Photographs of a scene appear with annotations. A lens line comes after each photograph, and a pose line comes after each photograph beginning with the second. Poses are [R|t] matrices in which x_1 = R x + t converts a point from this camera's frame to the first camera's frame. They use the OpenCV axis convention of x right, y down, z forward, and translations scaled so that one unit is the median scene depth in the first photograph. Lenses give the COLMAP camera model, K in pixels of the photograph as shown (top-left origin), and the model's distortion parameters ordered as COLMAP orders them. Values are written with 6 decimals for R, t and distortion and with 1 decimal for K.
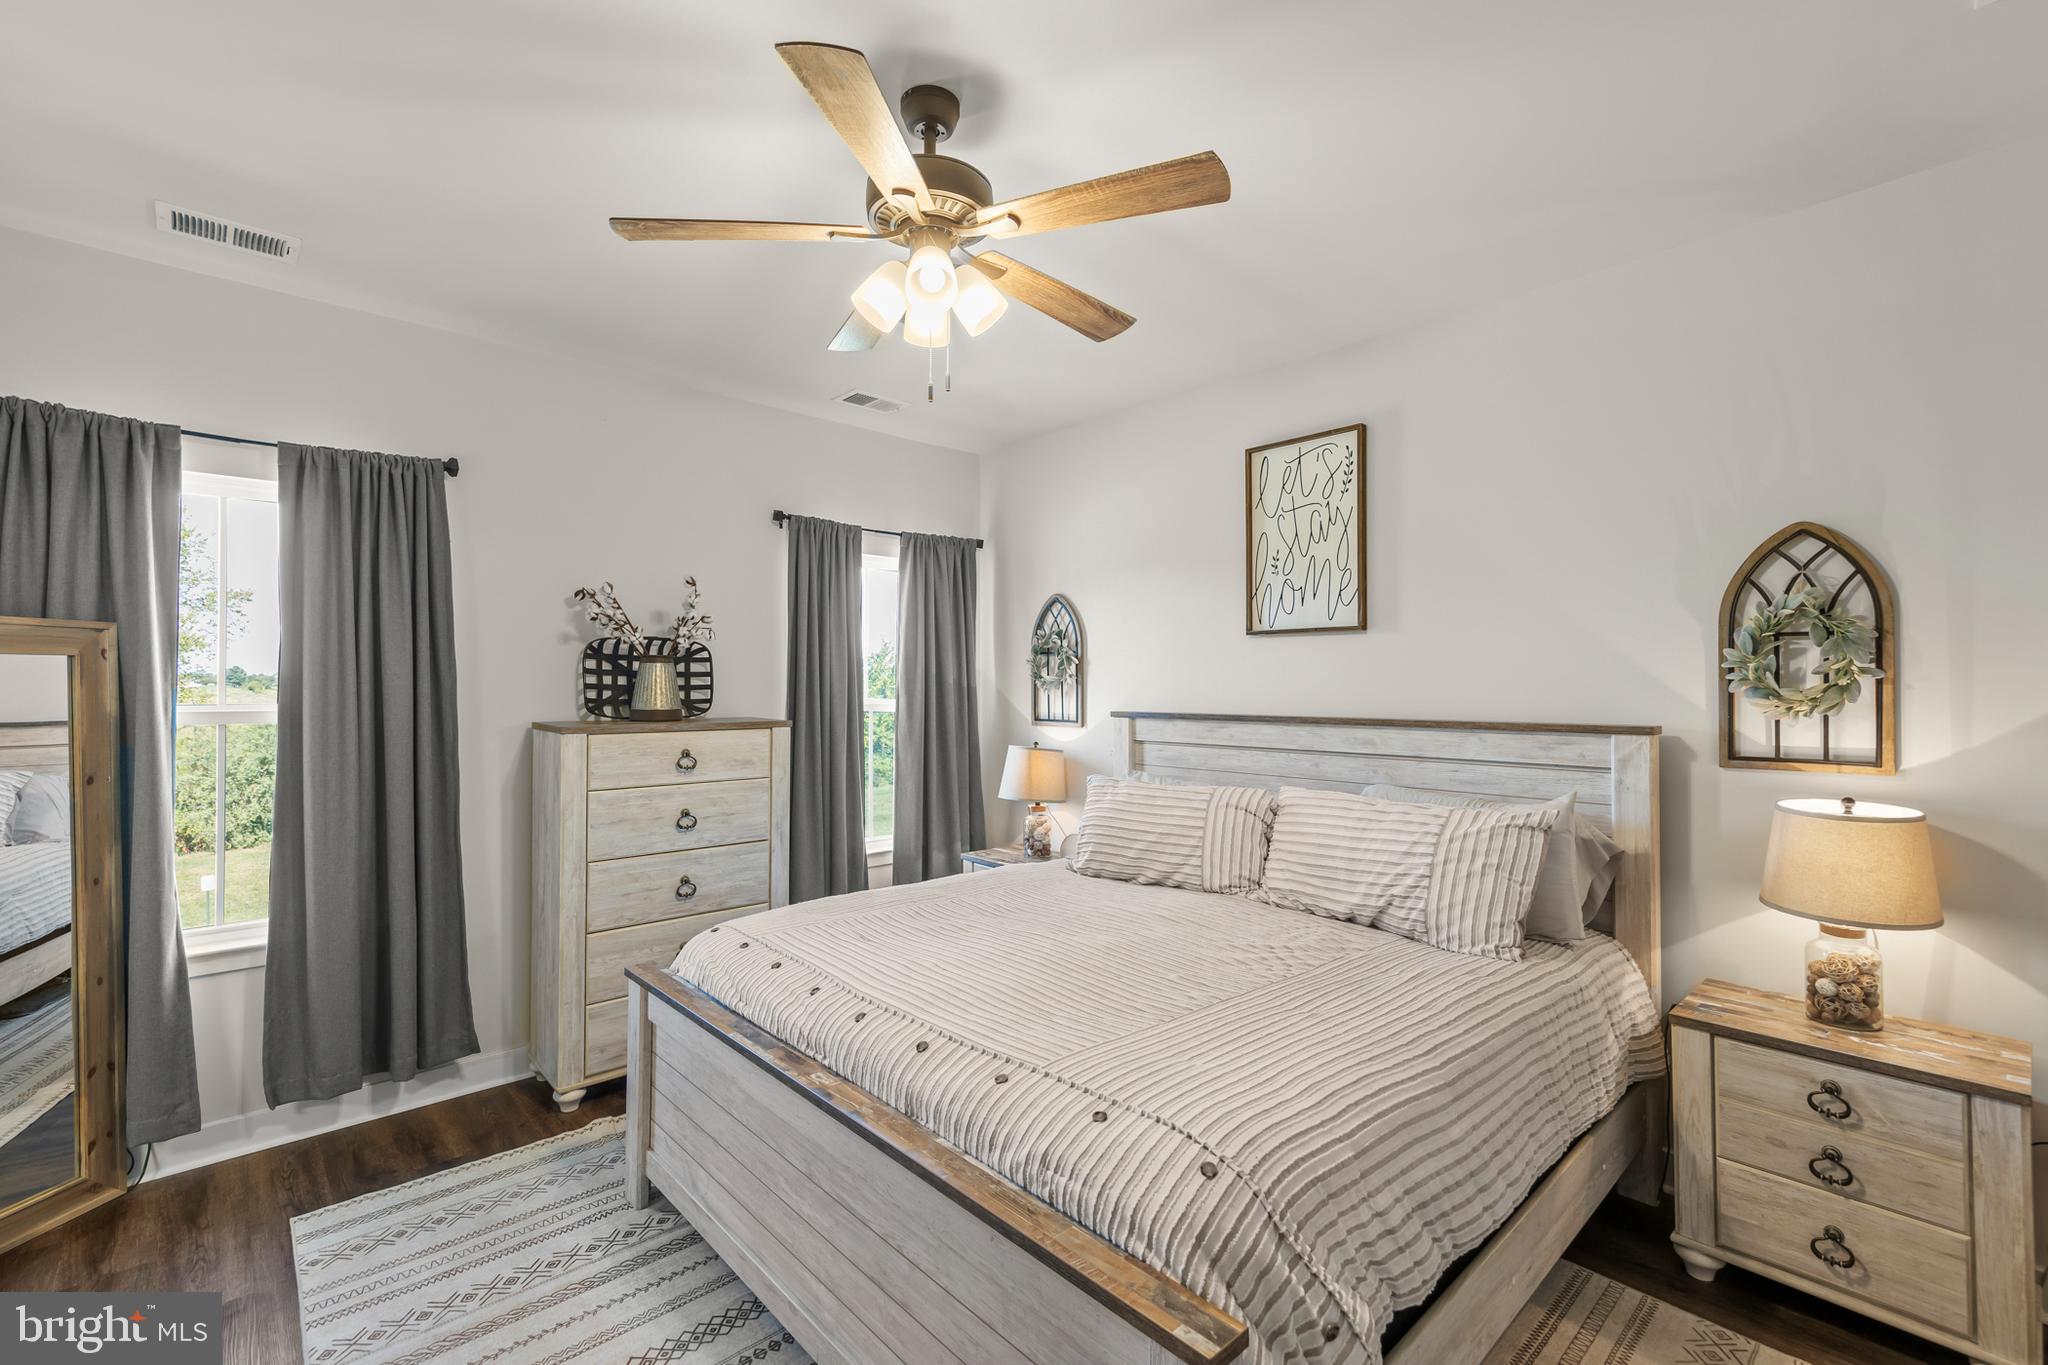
lens RADIAL K [[873.8, 0, 1030.5], [0, 873.8, 691.6], [0, 0, 1]] dist [0.009844, -0.001164]
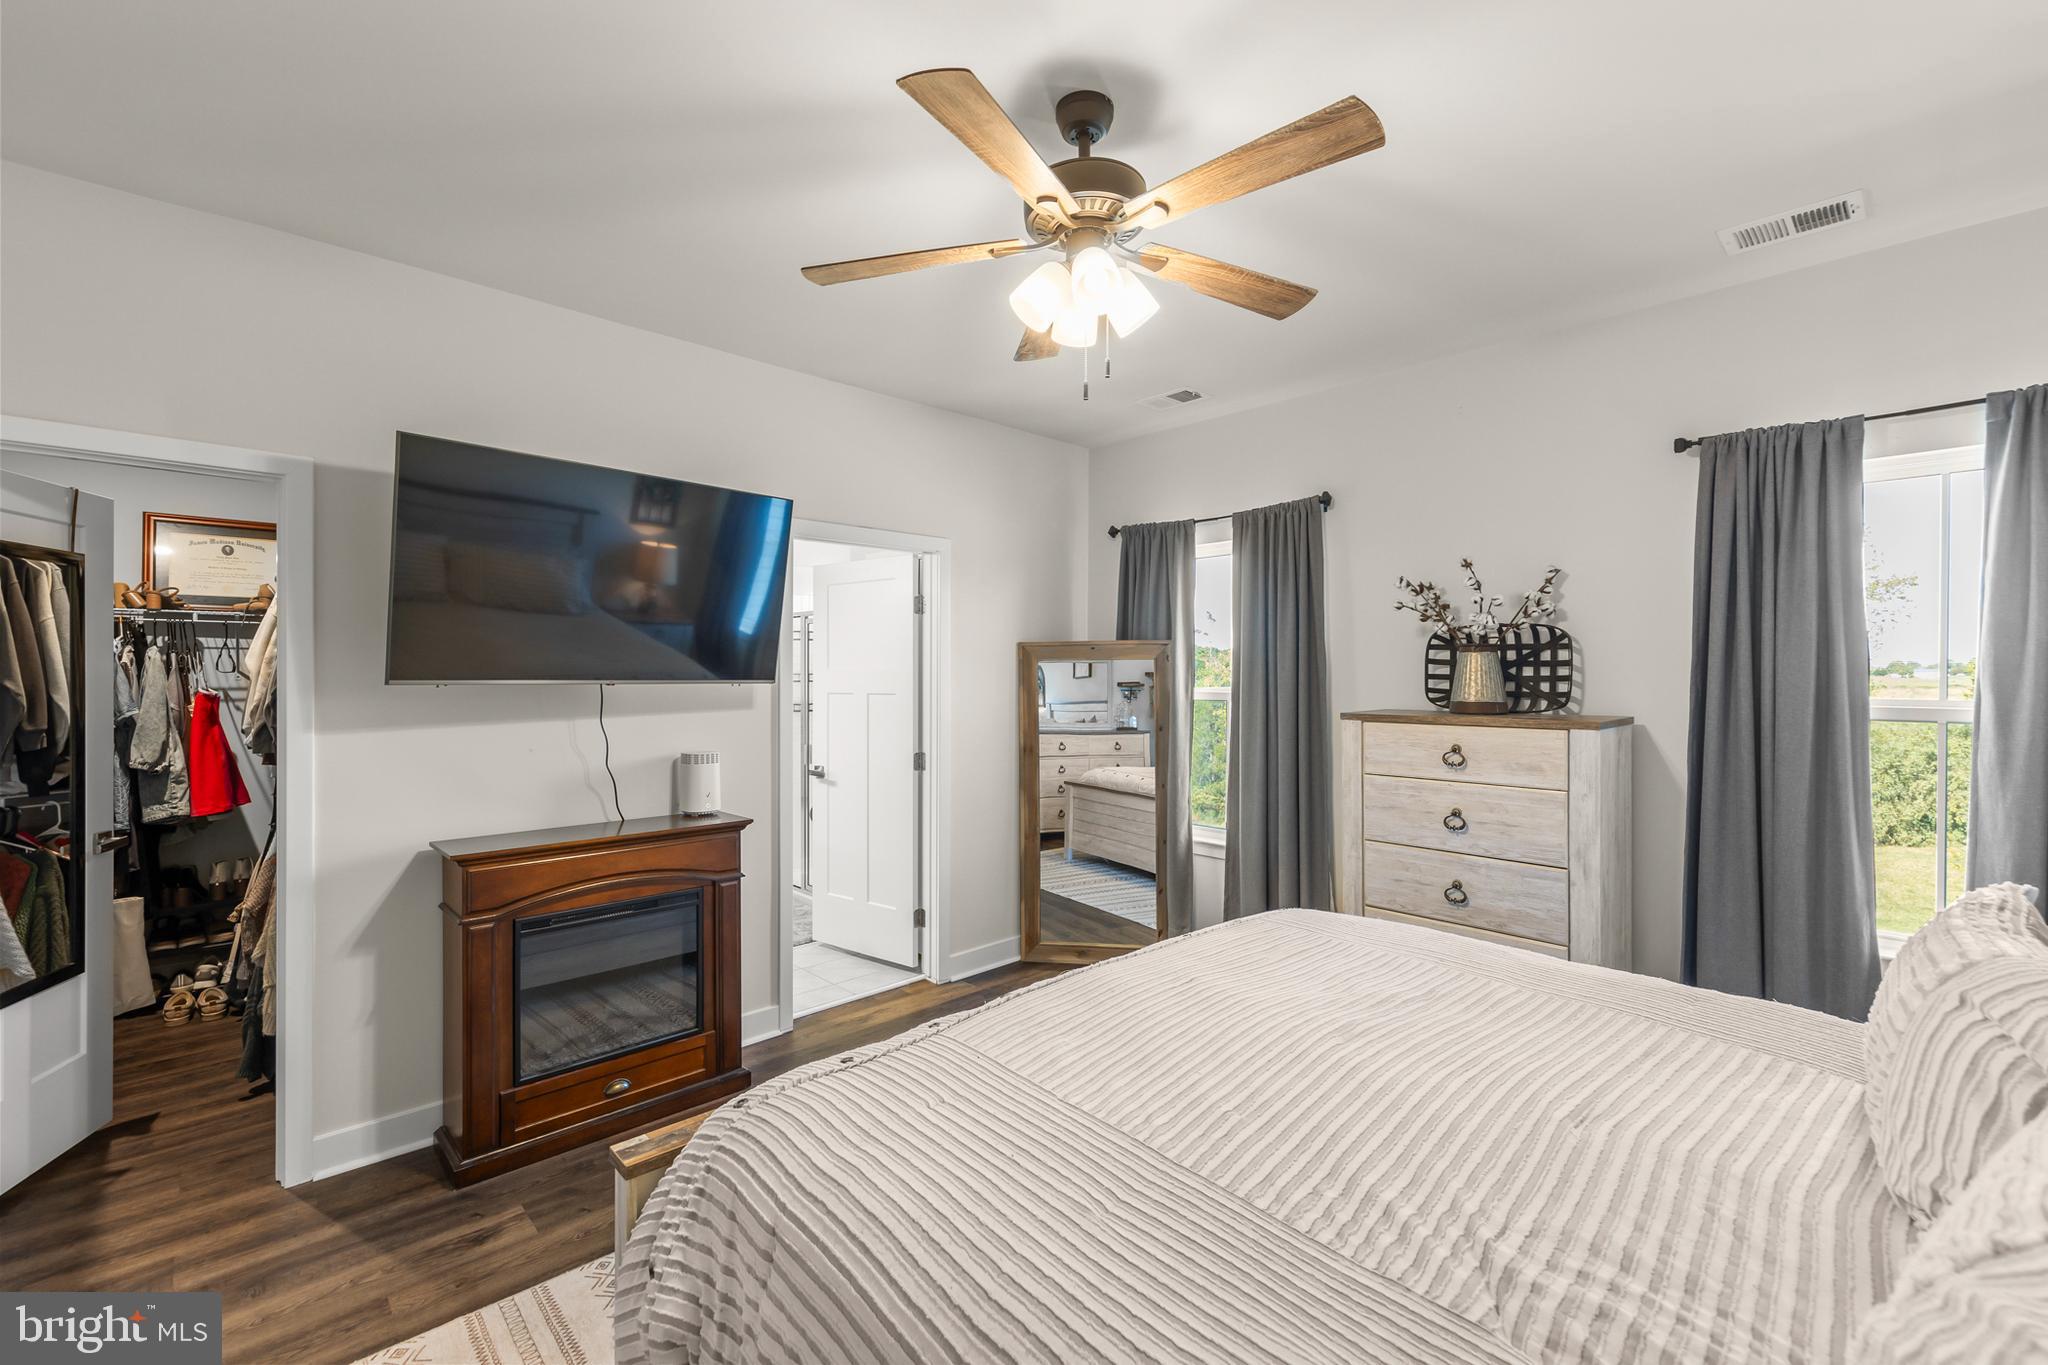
lens RADIAL K [[873.8, 0, 1039.8], [0, 873.8, 688.1], [0, 0, 1]] dist [0.009844, -0.001164]
pose [[0.019619, 0.014843, -0.999697, 0.421588], [-0.007226, 0.999866, 0.014704, -0.003954], [0.999781, 0.006935, 0.019724, 0.428301]]
